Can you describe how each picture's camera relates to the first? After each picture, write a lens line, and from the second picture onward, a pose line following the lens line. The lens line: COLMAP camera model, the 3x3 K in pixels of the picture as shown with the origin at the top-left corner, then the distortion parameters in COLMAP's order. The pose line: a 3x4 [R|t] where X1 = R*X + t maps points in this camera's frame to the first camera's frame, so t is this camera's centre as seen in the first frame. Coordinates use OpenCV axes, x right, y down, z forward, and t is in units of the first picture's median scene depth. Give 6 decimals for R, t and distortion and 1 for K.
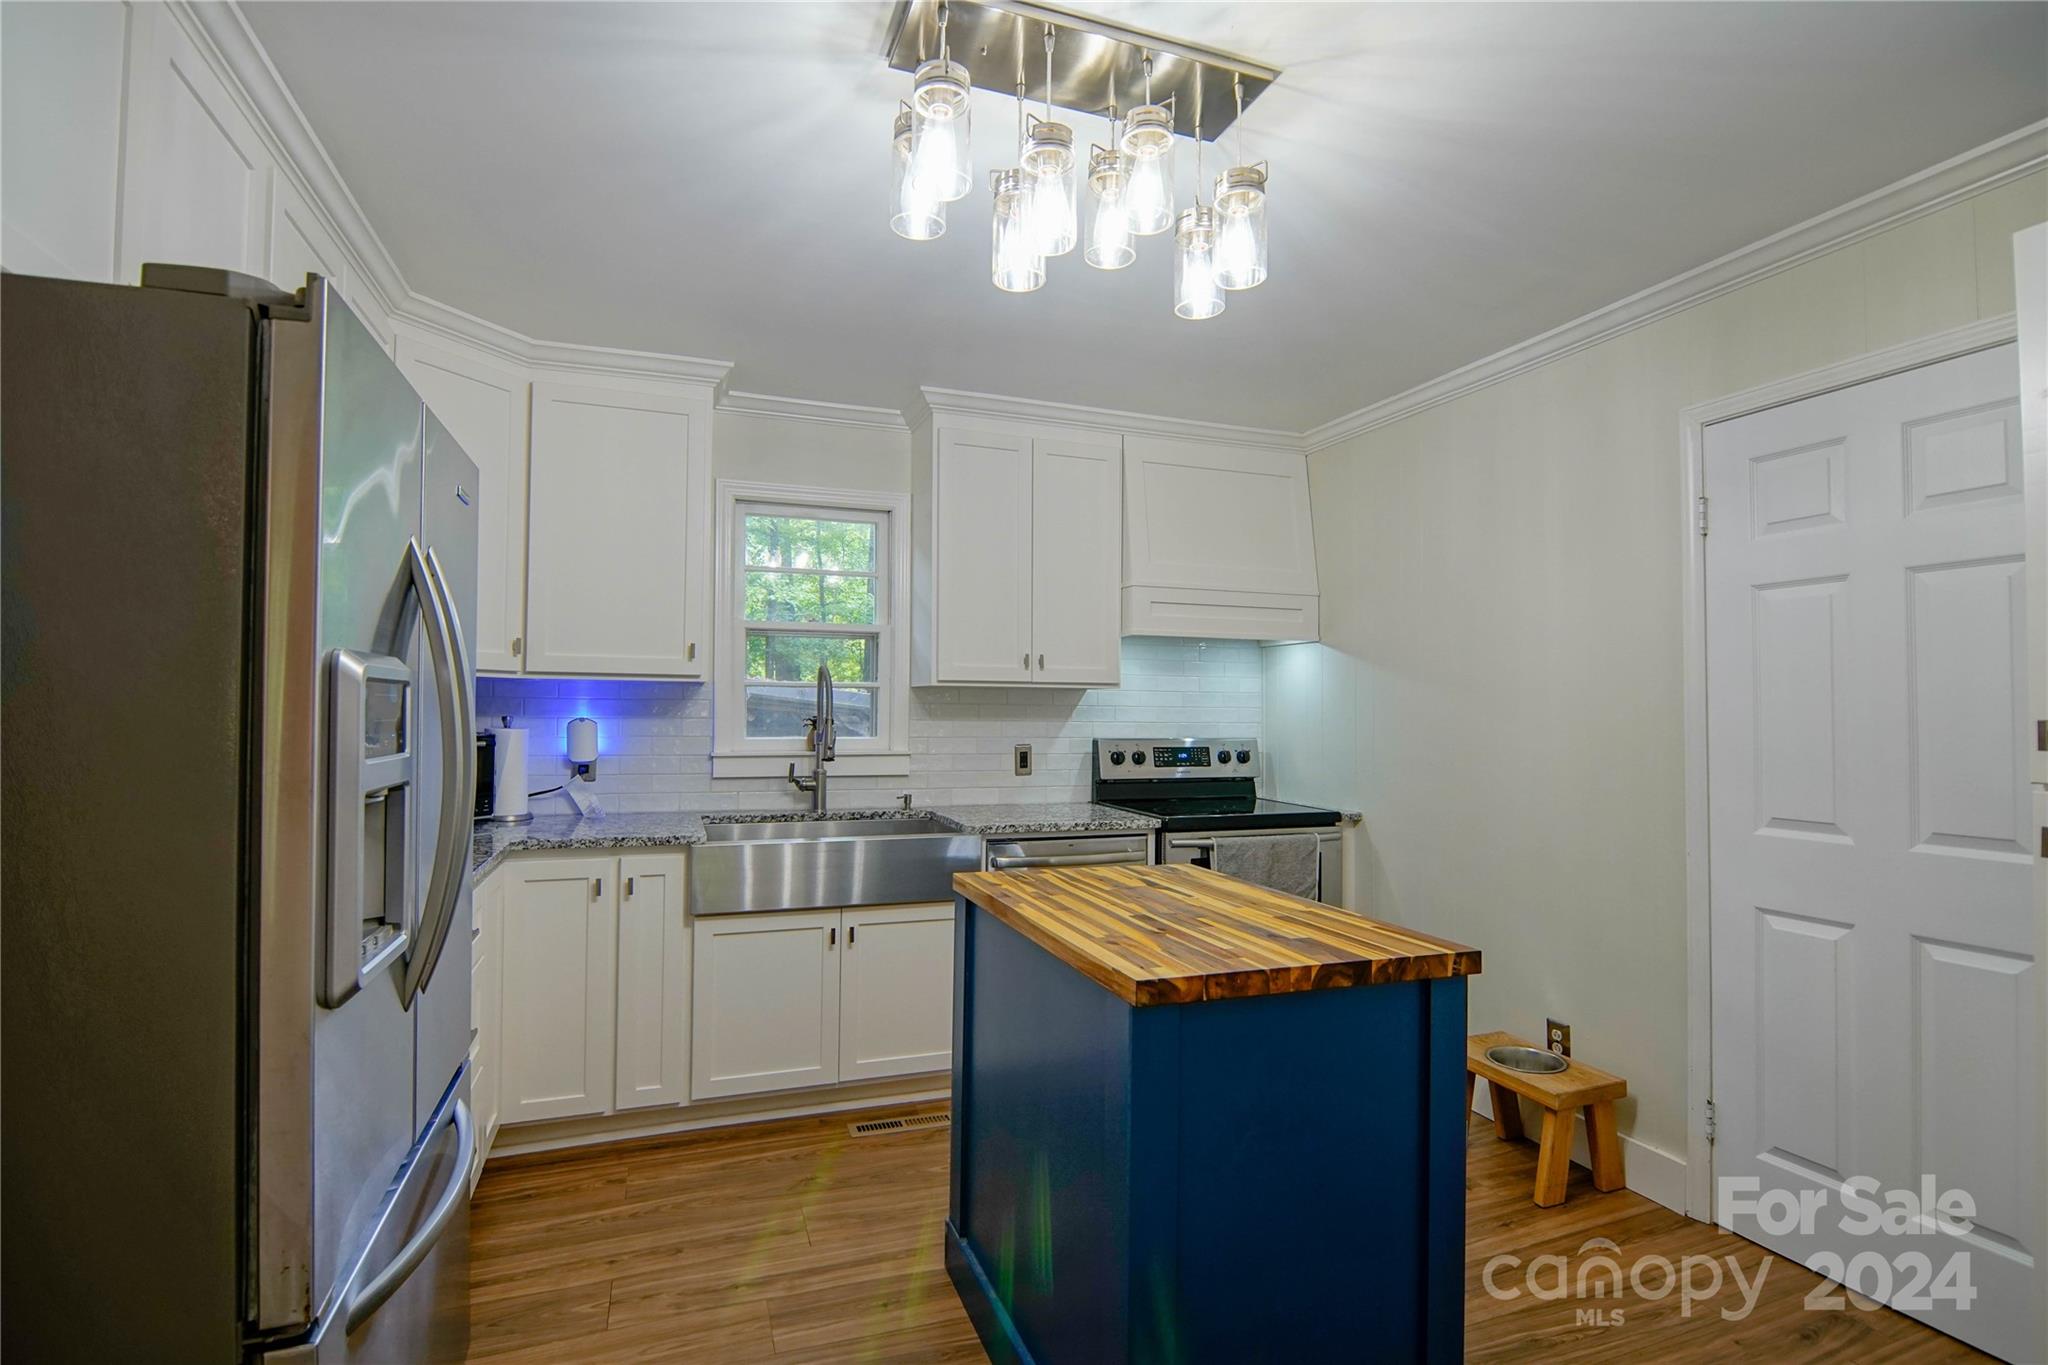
lens RADIAL K [[941.7, 0, 1031.7], [0, 941.7, 693.4], [0, 0, 1]] dist [0.001921, -0.012124]
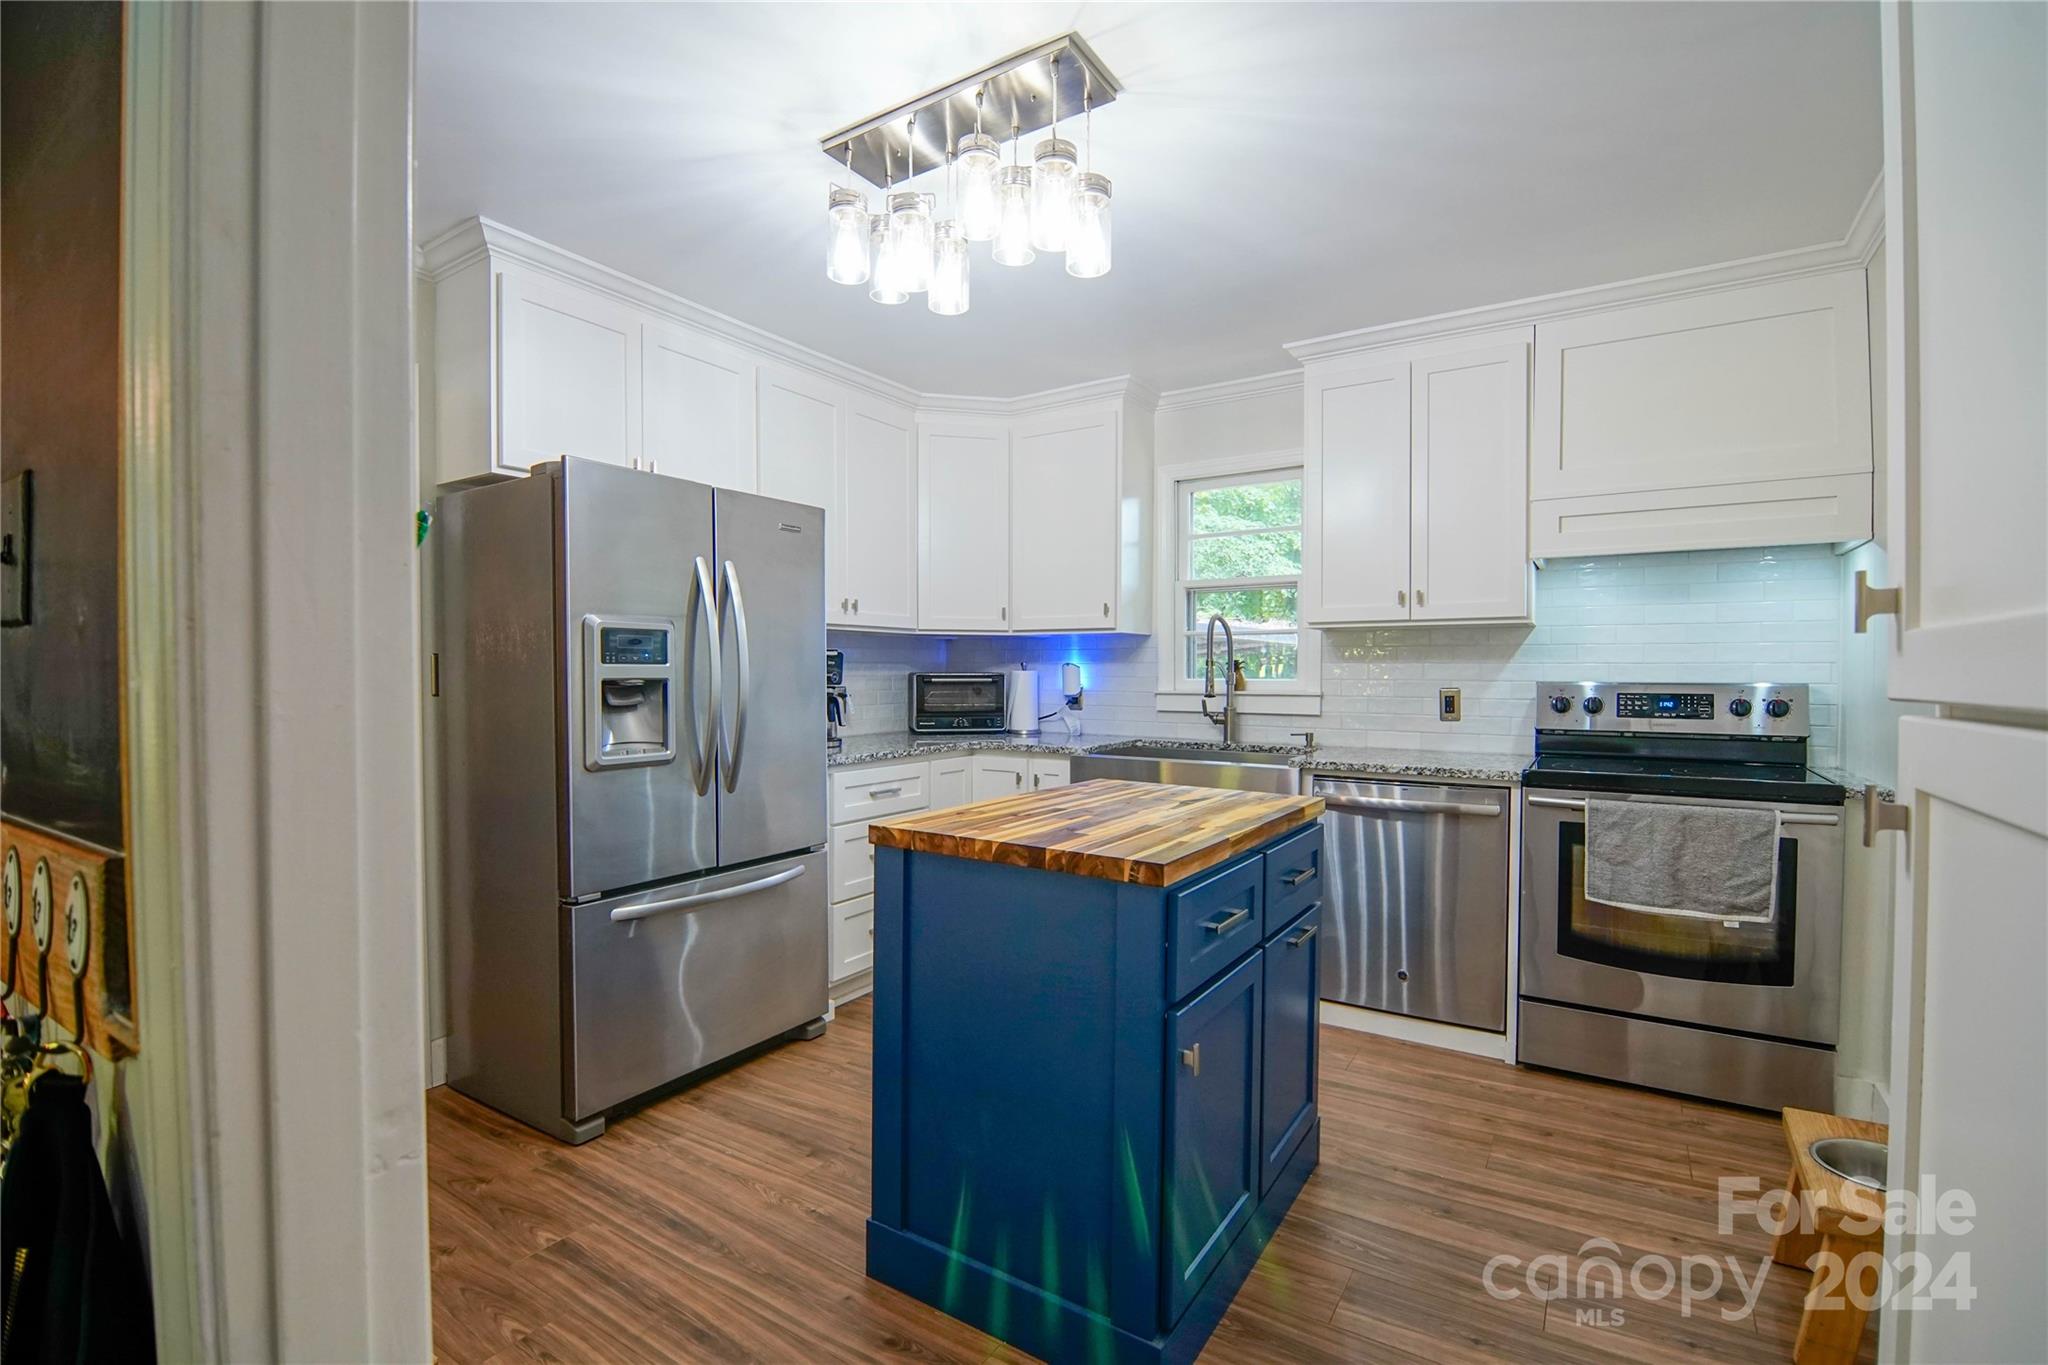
lens RADIAL K [[922.3, 0, 1030.0], [0, 922.3, 688.8], [0, 0, 1]] dist [-0.003282, -0.010784]
pose [[0.613557, 0.008425, -0.789605, 0.504035], [0.021415, 0.999398, 0.027304, 0.023787], [0.789360, -0.033662, 0.613007, 0.124089]]
